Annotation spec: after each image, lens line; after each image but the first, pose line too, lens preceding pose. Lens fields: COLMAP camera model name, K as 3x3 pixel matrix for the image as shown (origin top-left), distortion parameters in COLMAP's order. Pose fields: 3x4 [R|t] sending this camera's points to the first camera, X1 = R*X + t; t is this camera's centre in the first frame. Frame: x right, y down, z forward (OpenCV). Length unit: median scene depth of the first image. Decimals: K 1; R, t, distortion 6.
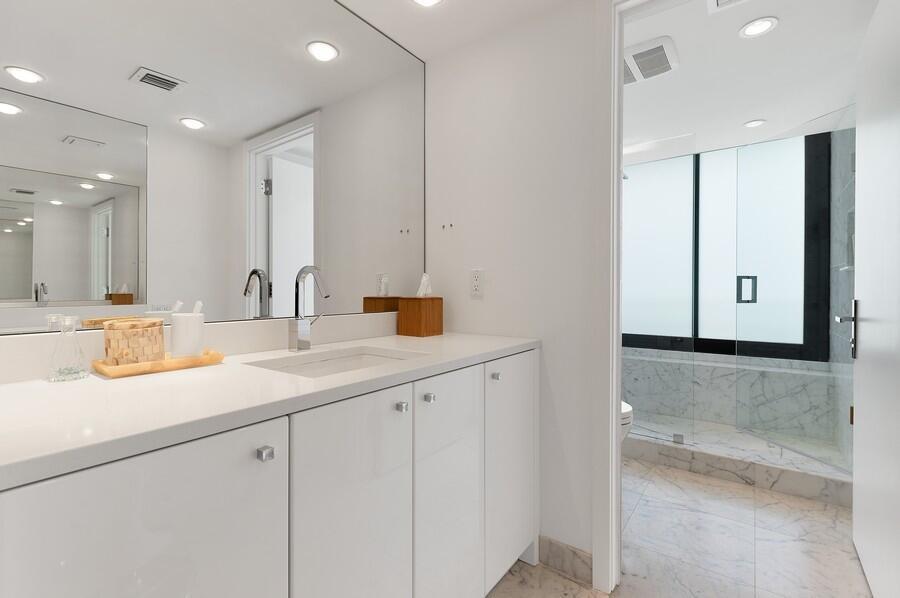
lens RADIAL K [[399.9, 0, 453.0], [0, 399.9, 296.8], [0, 0, 1]] dist [0.002071, -0.000592]
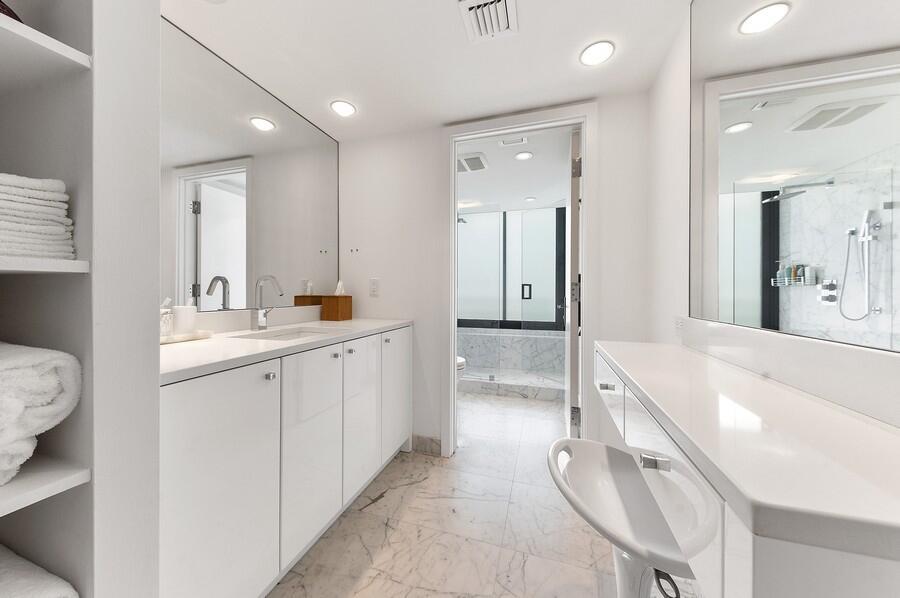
lens RADIAL K [[310.2, 0, 451.2], [0, 310.2, 295.3], [0, 0, 1]] dist [0.003105, -0.000755]
pose [[0.944315, 0.000078, 0.329044, -0.055974], [0.001281, 0.999992, -0.003915, 0.004588], [-0.329041, 0.004119, 0.944307, -0.272055]]
